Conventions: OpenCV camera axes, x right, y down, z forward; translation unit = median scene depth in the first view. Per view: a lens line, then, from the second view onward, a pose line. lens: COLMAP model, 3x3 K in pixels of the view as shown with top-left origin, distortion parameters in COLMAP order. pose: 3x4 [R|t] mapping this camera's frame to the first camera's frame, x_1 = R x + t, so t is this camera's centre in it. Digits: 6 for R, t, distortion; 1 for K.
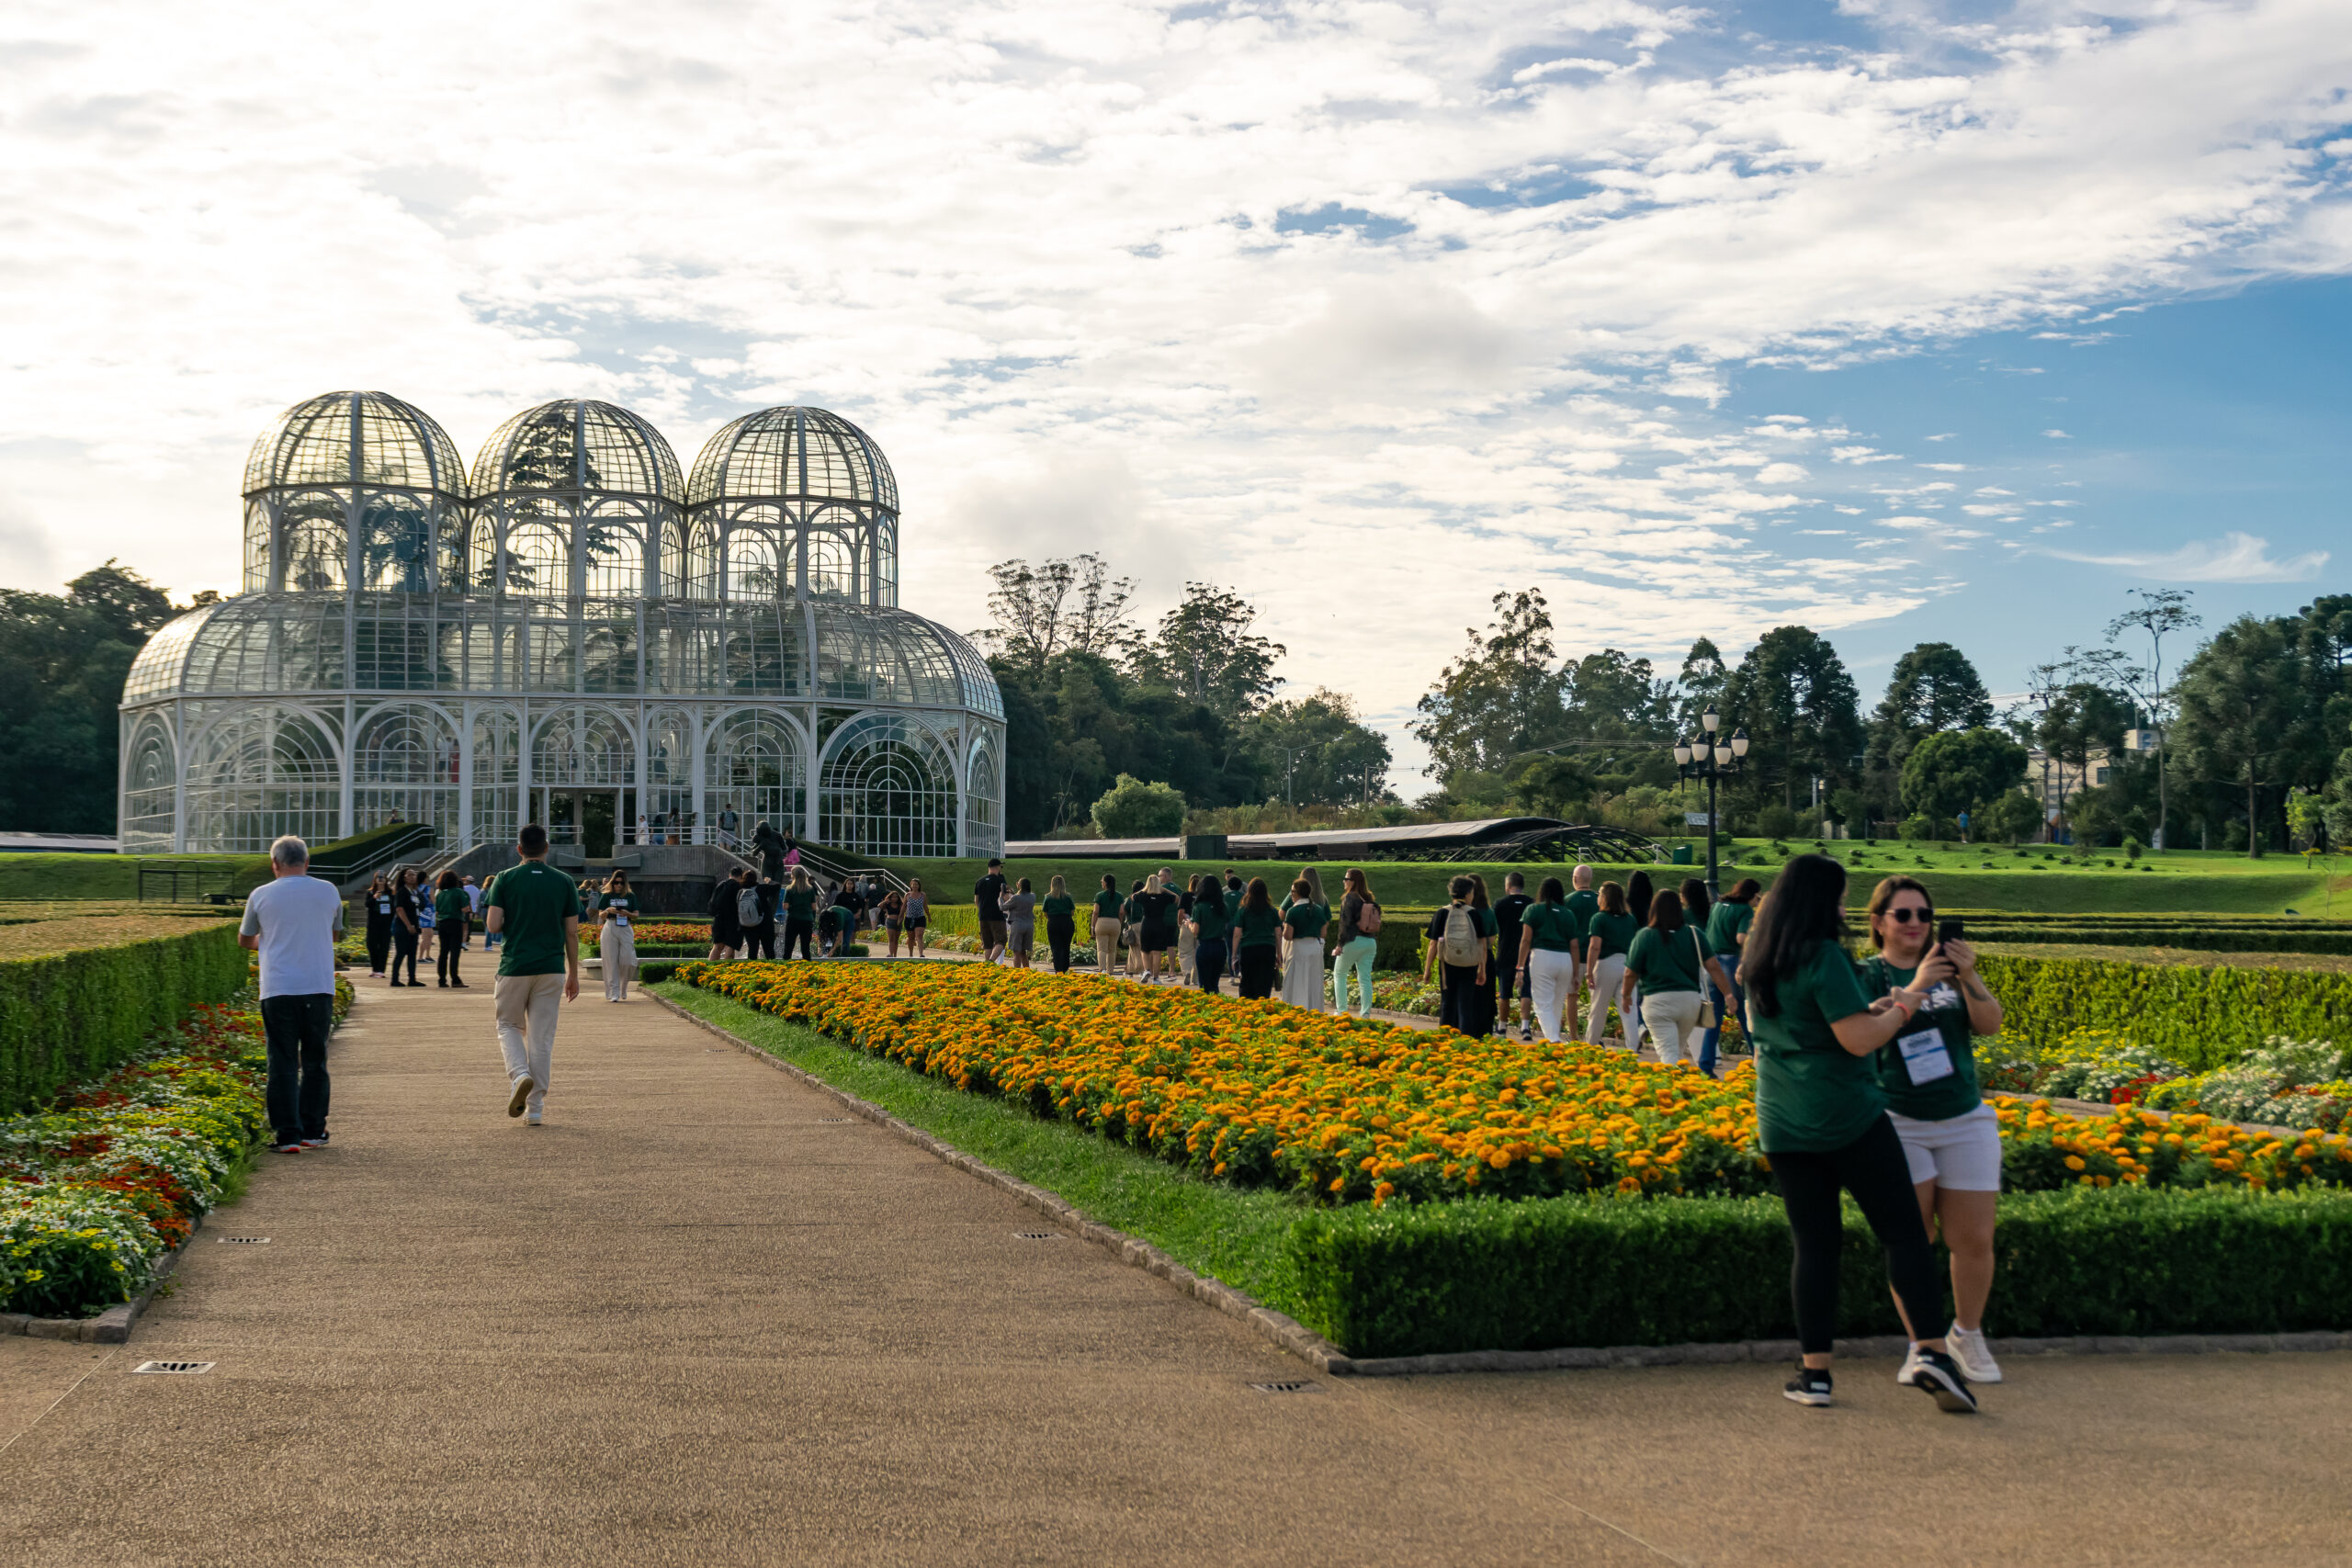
lens RADIAL K [[3791.7, 0, 1176.0], [0, 3791.7, 784.0], [0, 0, 1]] dist [-0.007865, 0.023680]
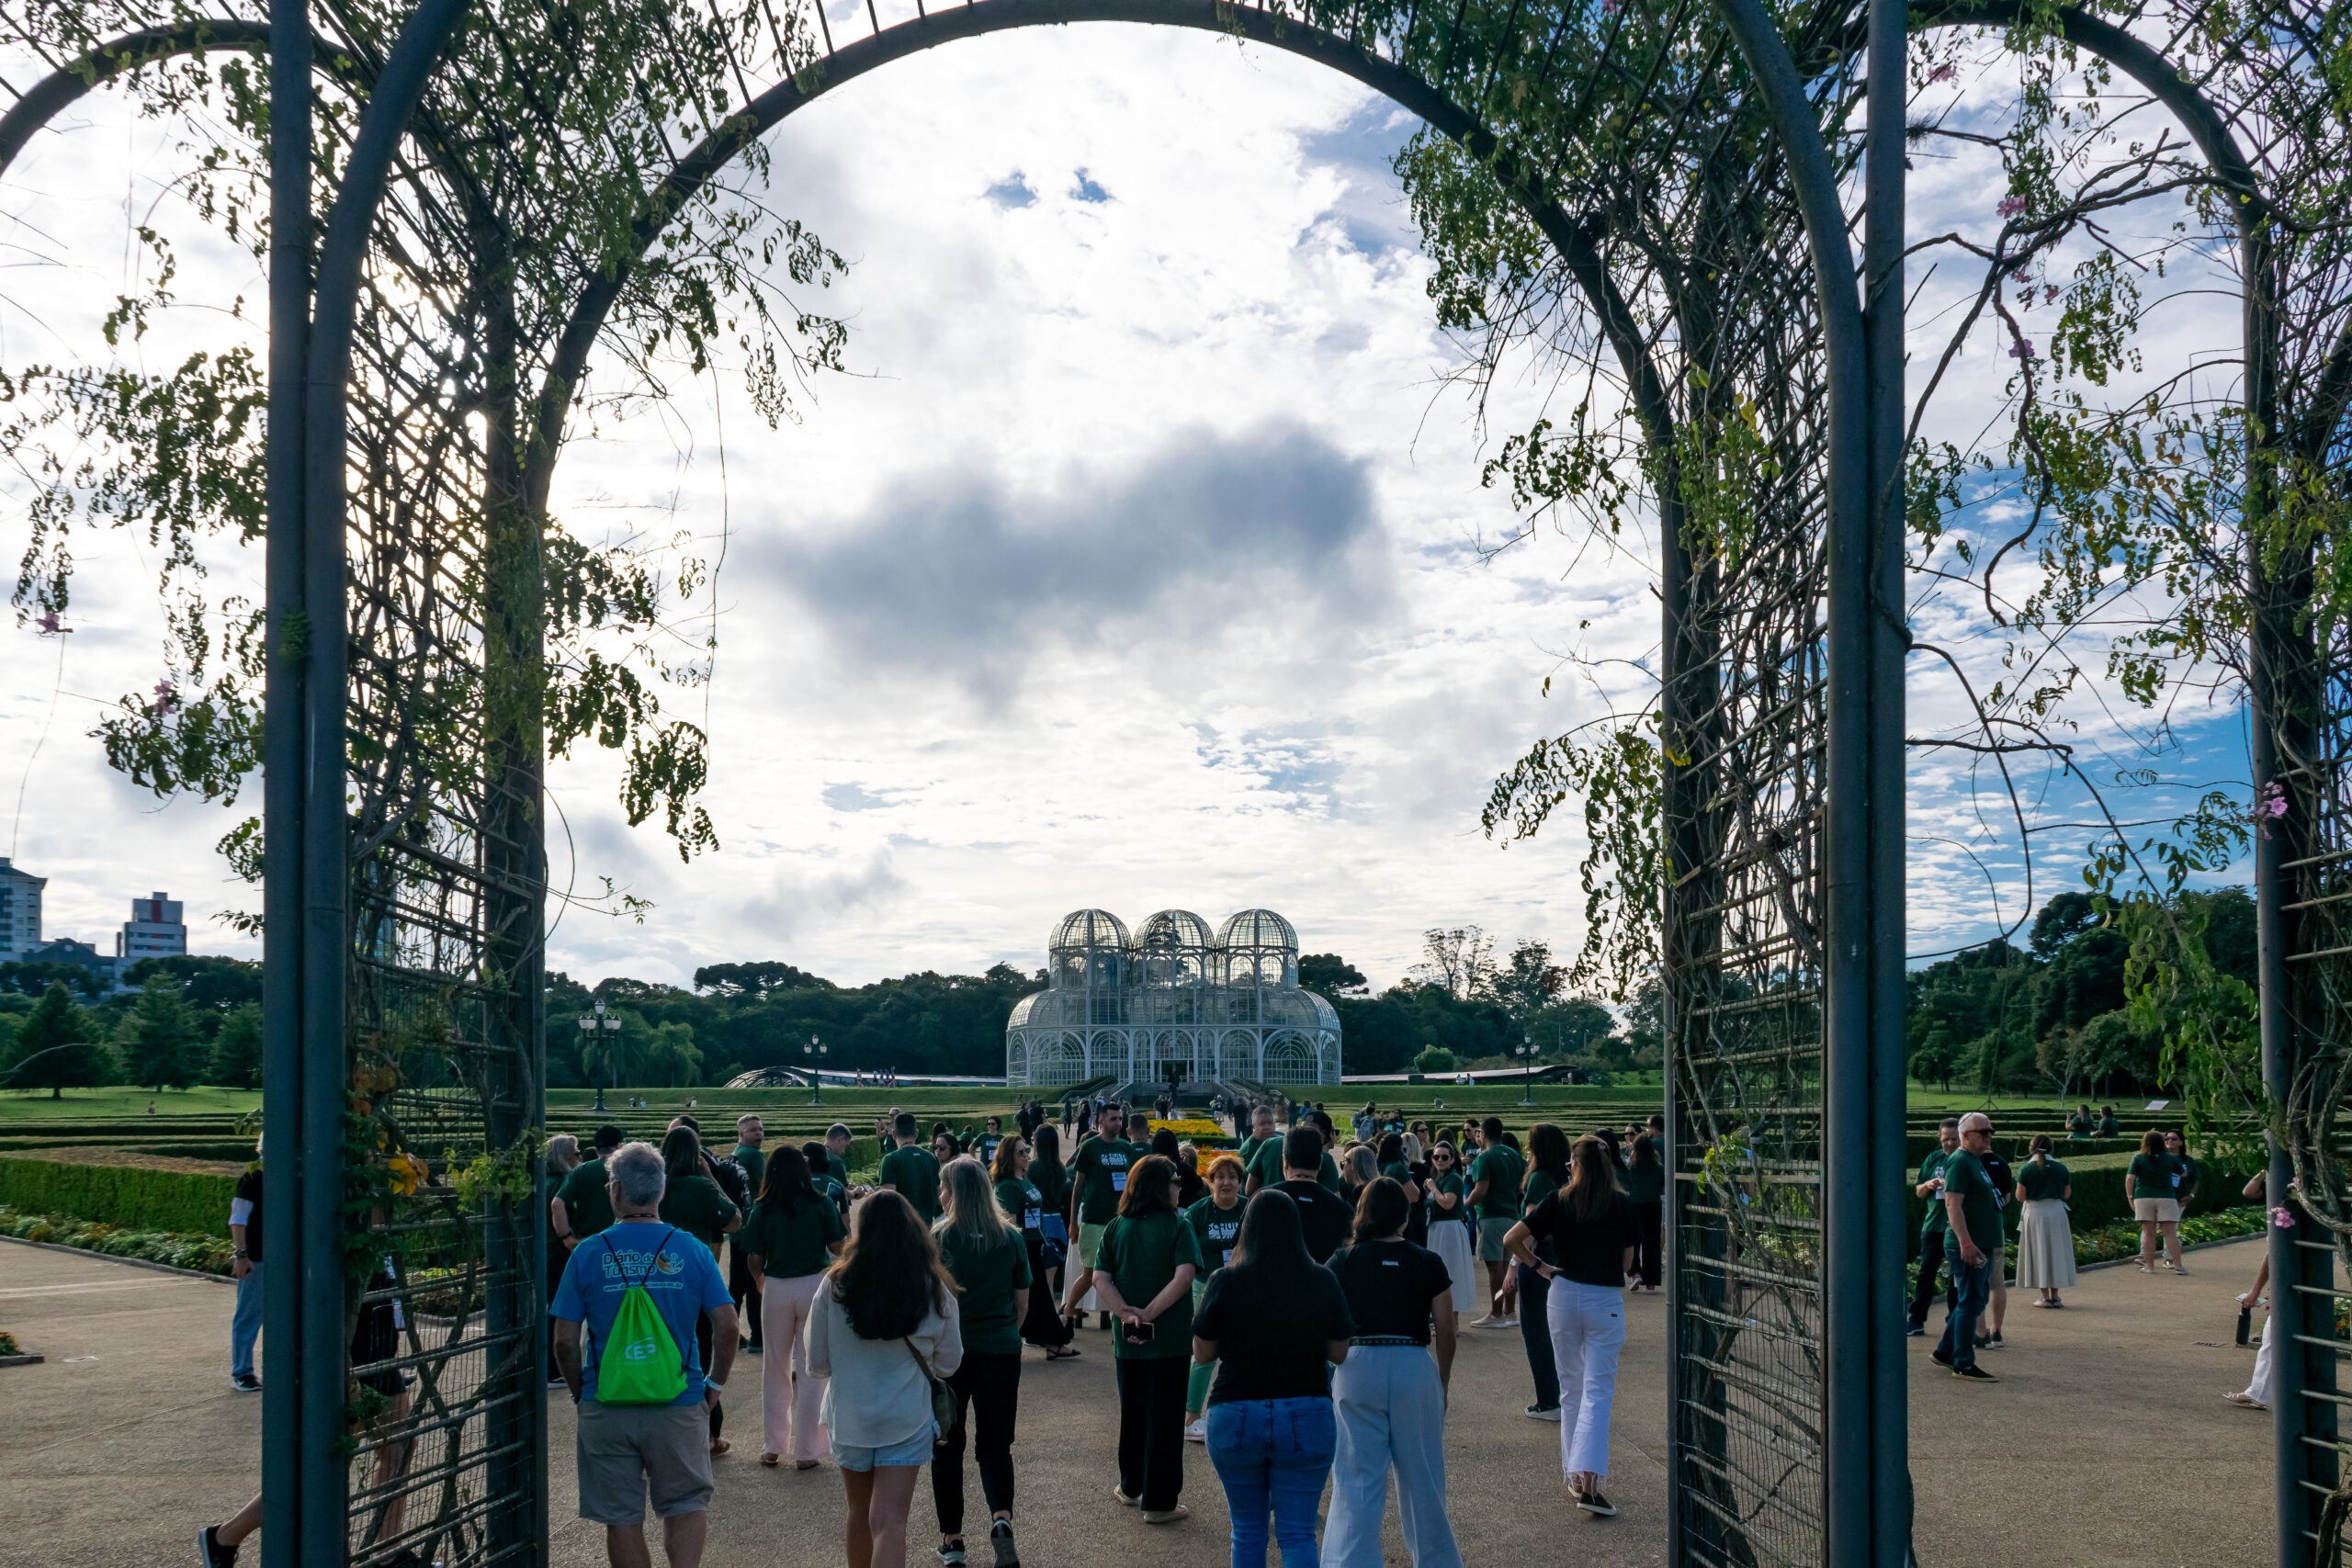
lens RADIAL K [[3791.7, 0, 1176.0], [0, 3791.7, 784.0], [0, 0, 1]] dist [-0.007865, 0.023680]
pose [[0.973237, -0.027331, -0.228173, 0.371616], [0.016004, 0.998552, -0.051350, -0.045290], [0.229246, 0.046324, 0.972266, -1.295879]]
